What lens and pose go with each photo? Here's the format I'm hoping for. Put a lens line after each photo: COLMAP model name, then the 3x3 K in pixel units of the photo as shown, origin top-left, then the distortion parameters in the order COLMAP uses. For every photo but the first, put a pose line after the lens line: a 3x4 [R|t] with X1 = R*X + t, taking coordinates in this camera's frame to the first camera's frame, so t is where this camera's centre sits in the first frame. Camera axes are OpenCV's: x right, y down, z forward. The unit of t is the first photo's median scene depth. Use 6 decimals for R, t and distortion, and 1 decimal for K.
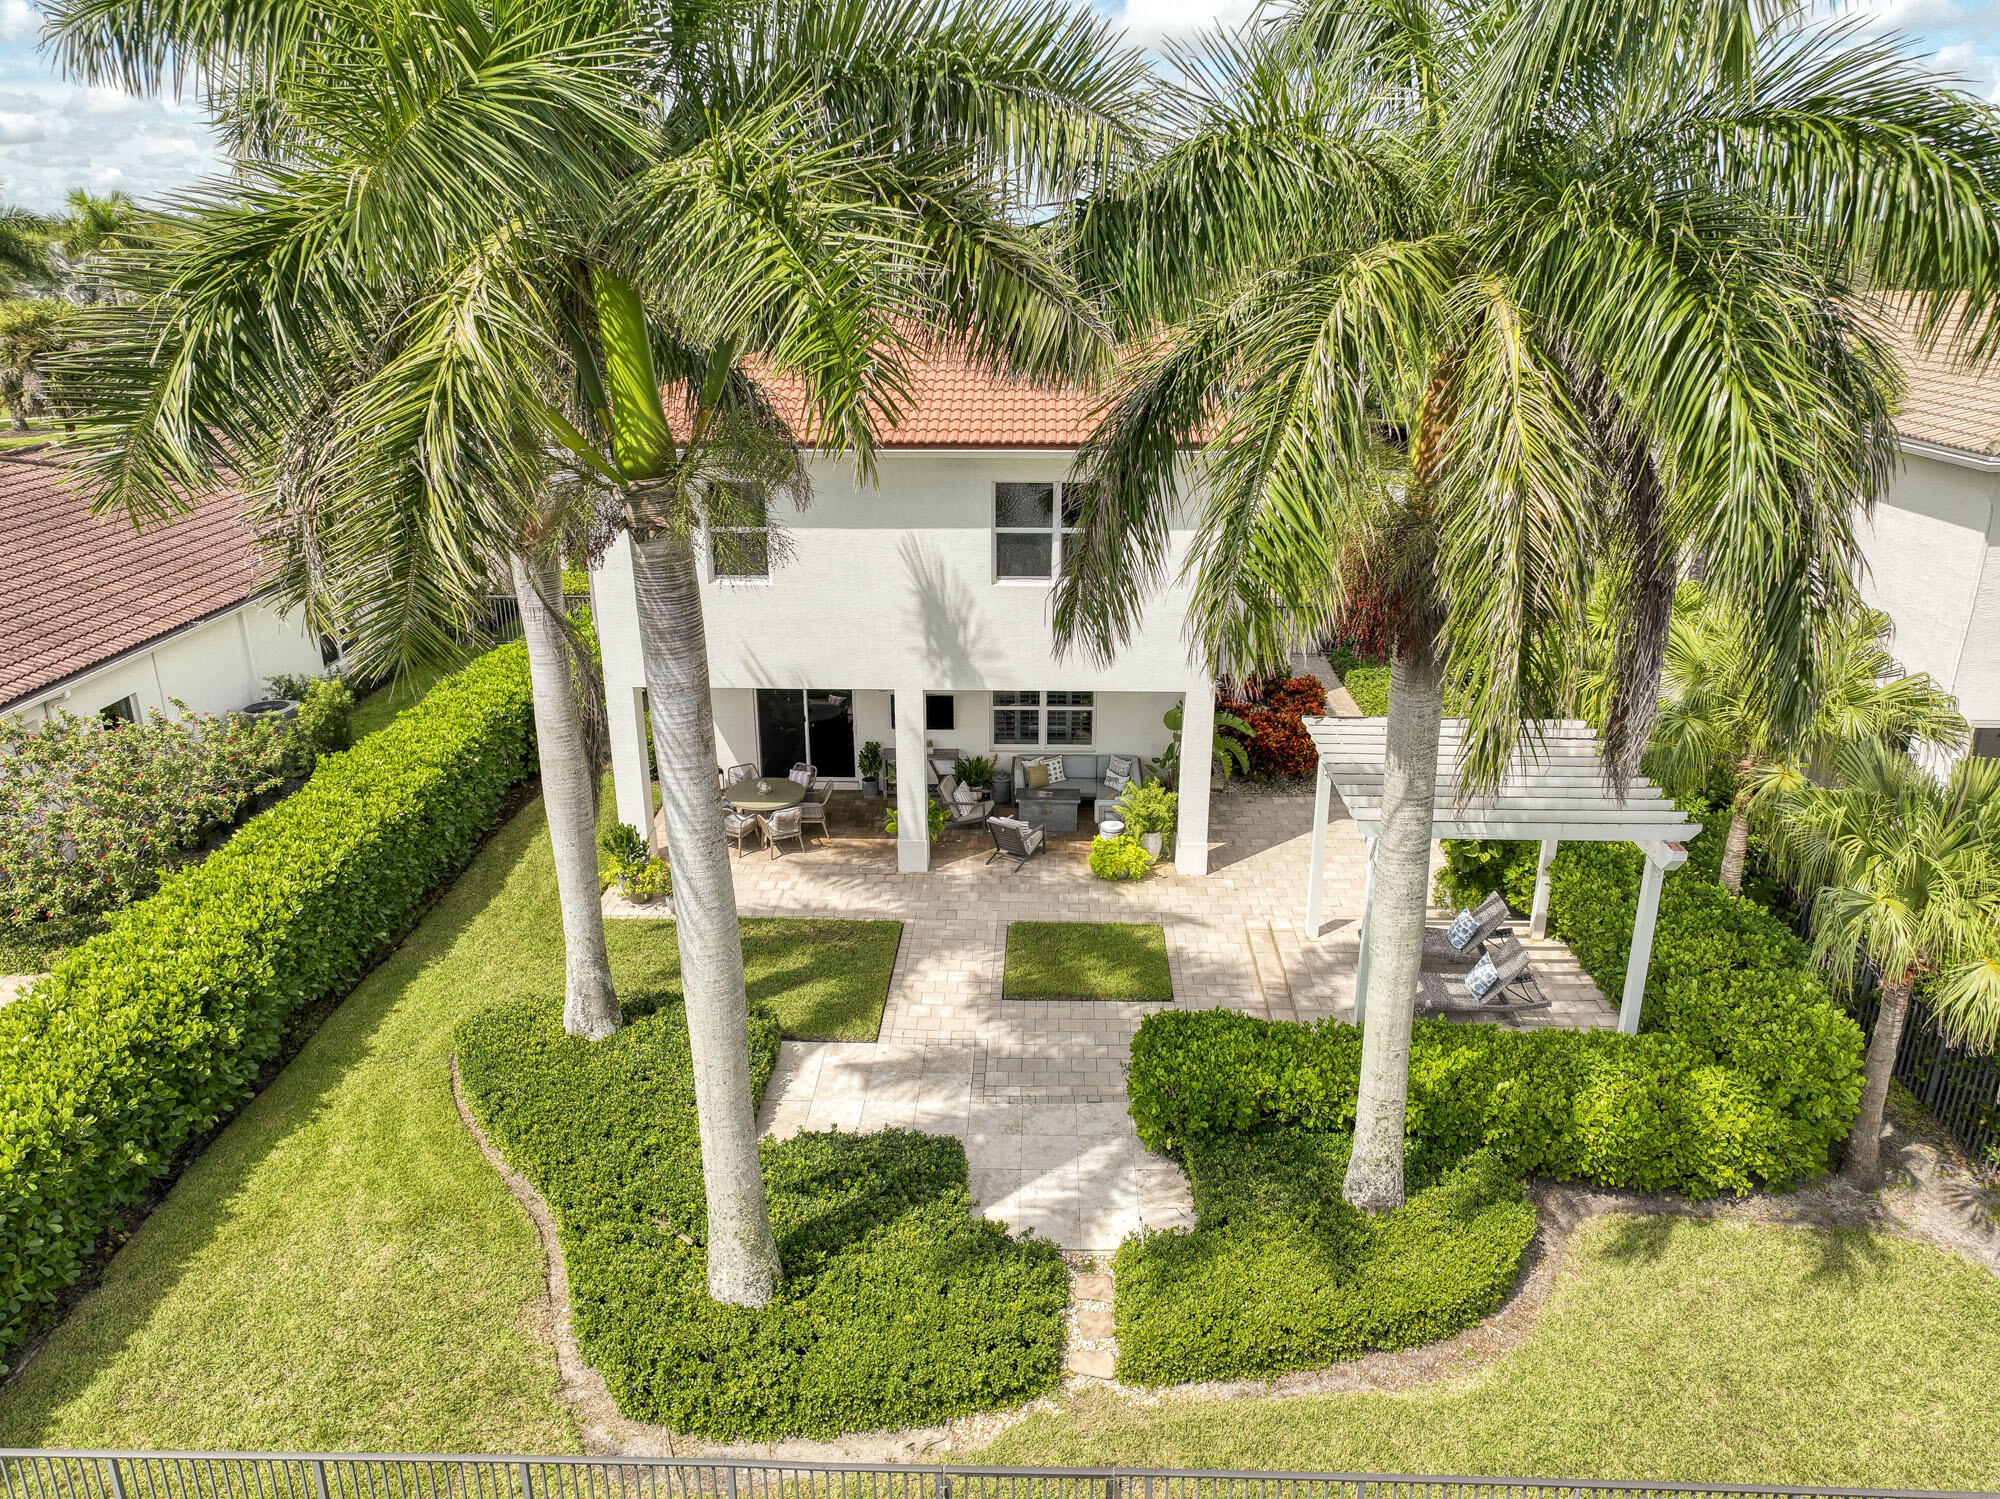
lens RADIAL K [[1408.4, 0, 1003.7], [0, 1408.4, 746.3], [0, 0, 1]] dist [-0.000065, 0.020766]
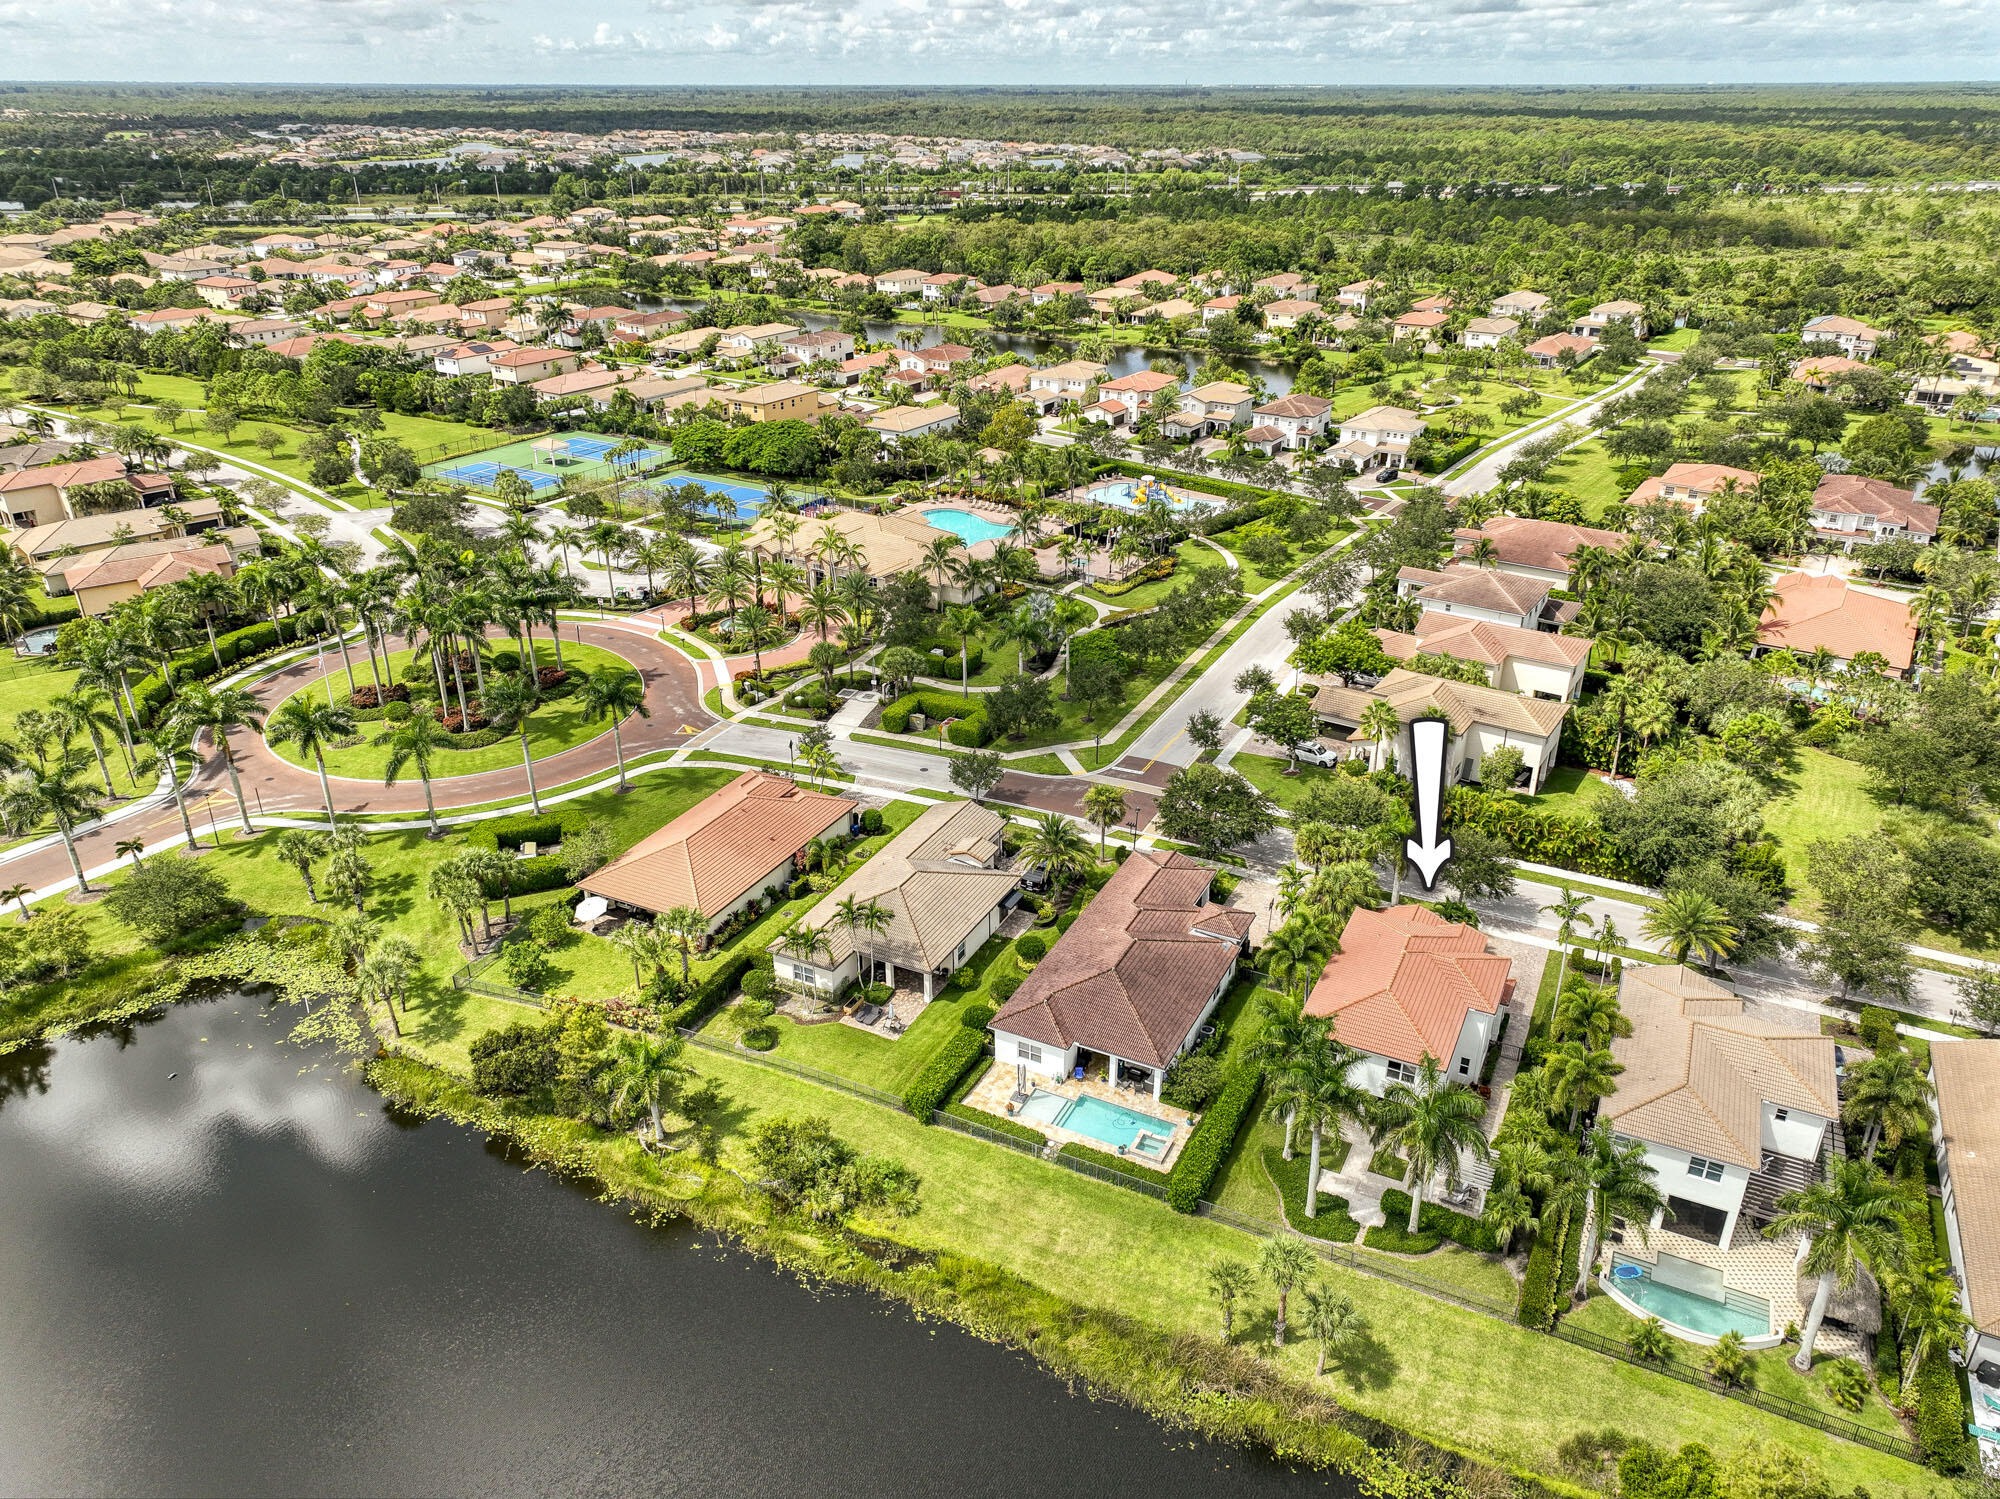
lens RADIAL K [[1408.4, 0, 1003.7], [0, 1408.4, 746.3], [0, 0, 1]] dist [-0.000065, 0.020766]
pose [[0.906961, 0.180856, -0.380412, 0.563701], [-0.142591, 0.981635, 0.126729, -2.144415], [0.396346, -0.060695, 0.916093, -4.900063]]
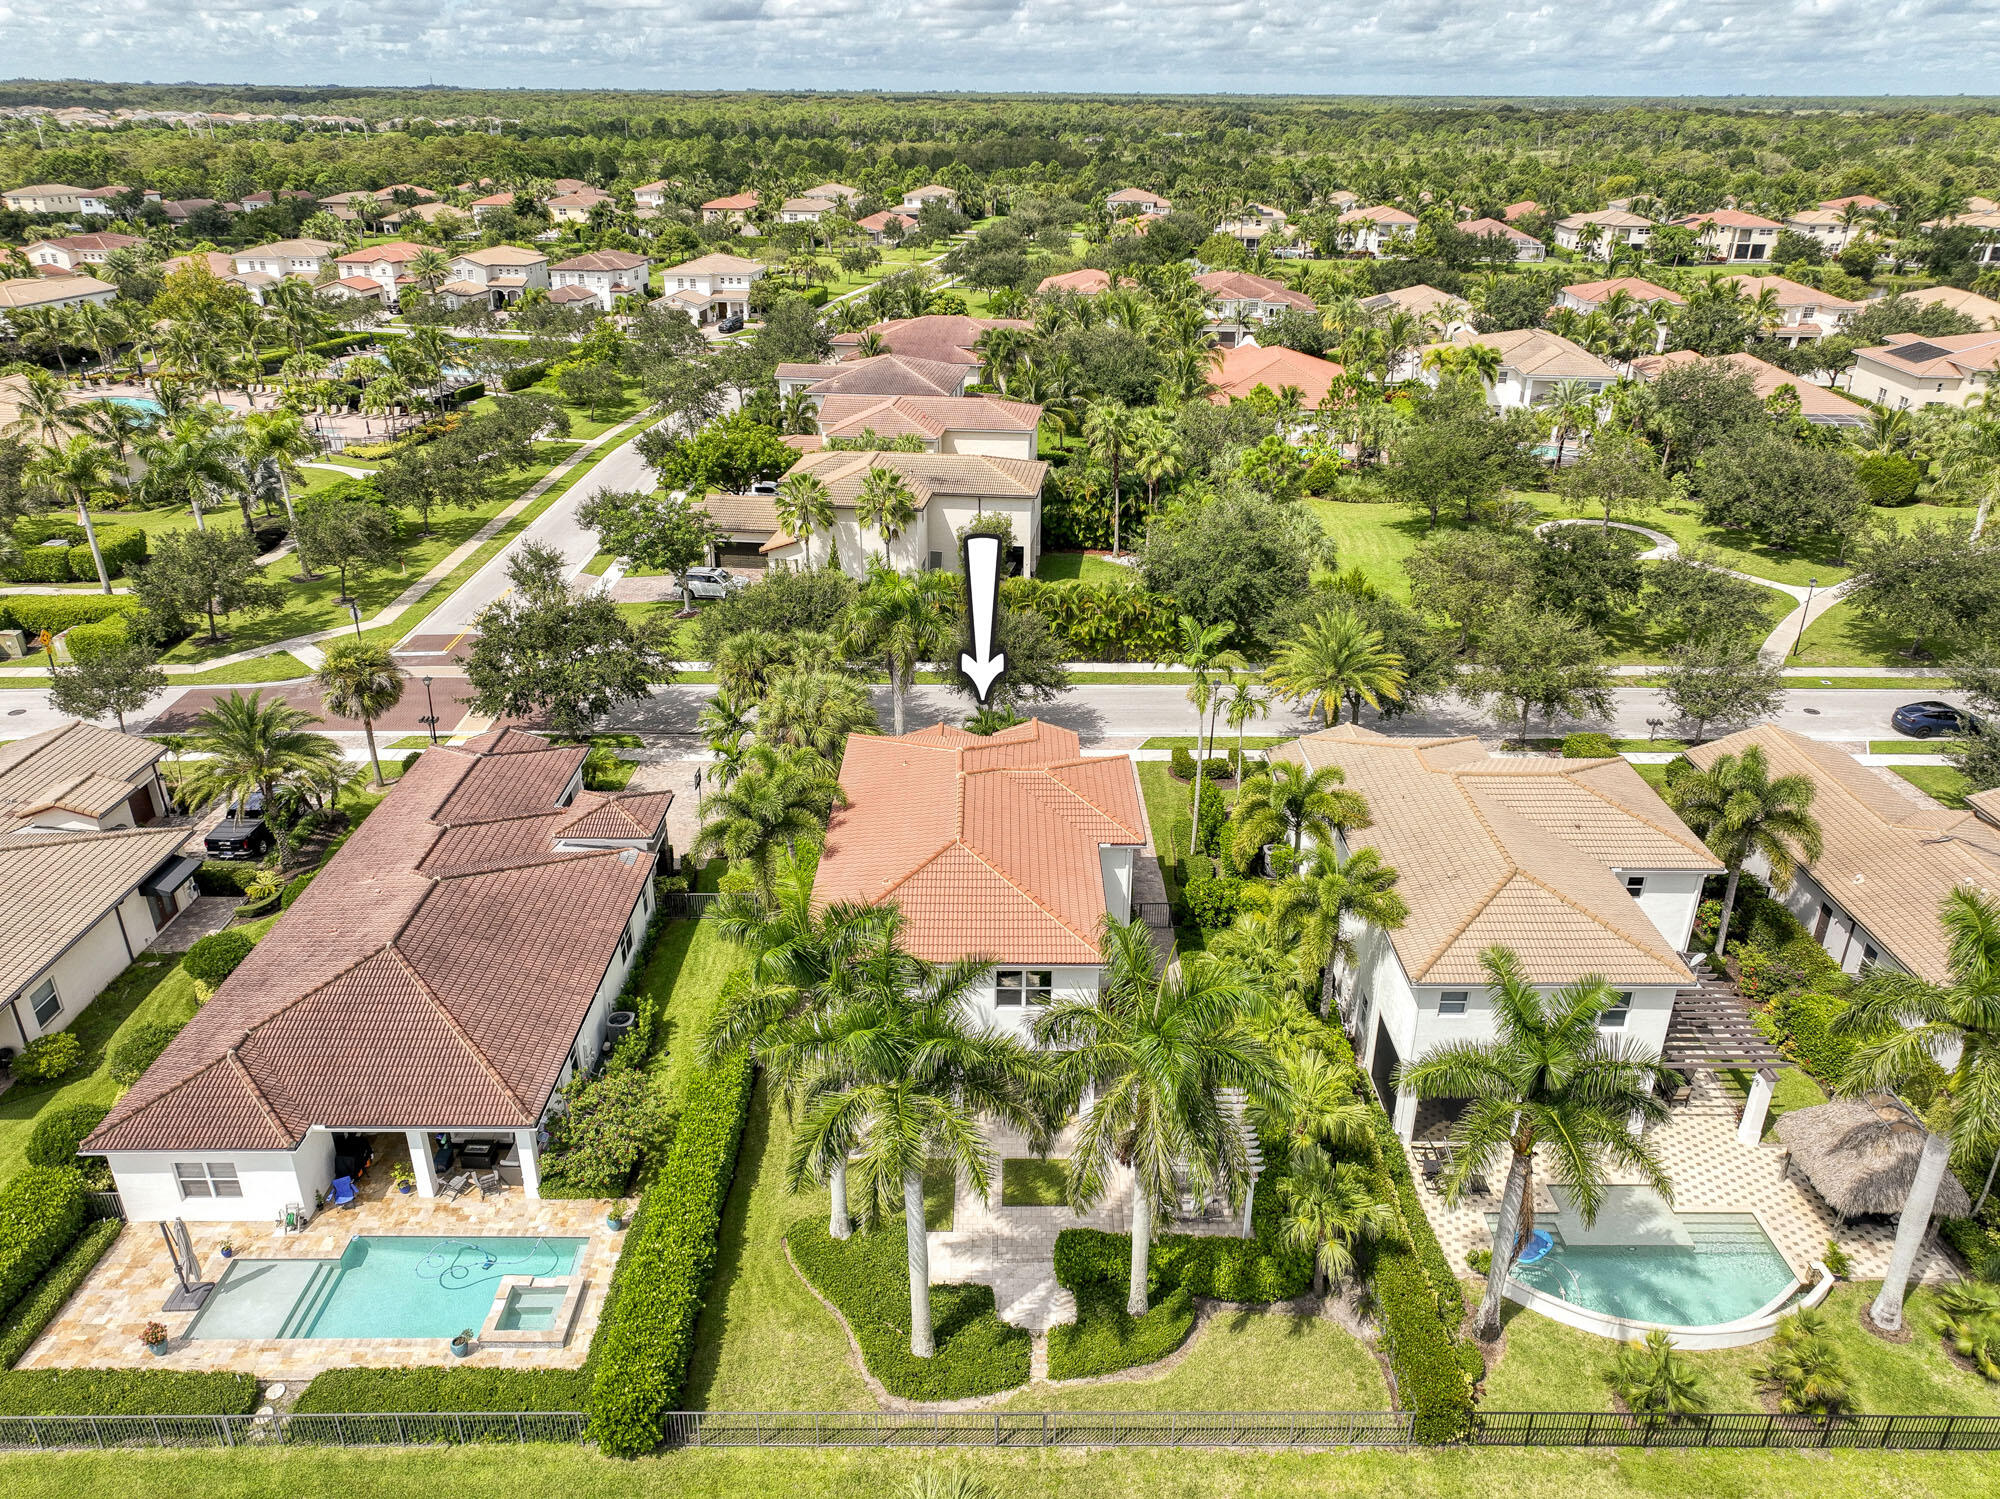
lens RADIAL K [[1408.4, 0, 1003.7], [0, 1408.4, 746.3], [0, 0, 1]] dist [-0.000065, 0.020766]
pose [[0.999450, -0.008626, 0.032029, -0.085307], [0.005647, 0.995744, 0.091984, -1.010760], [-0.032686, -0.091753, 0.995245, -1.615910]]
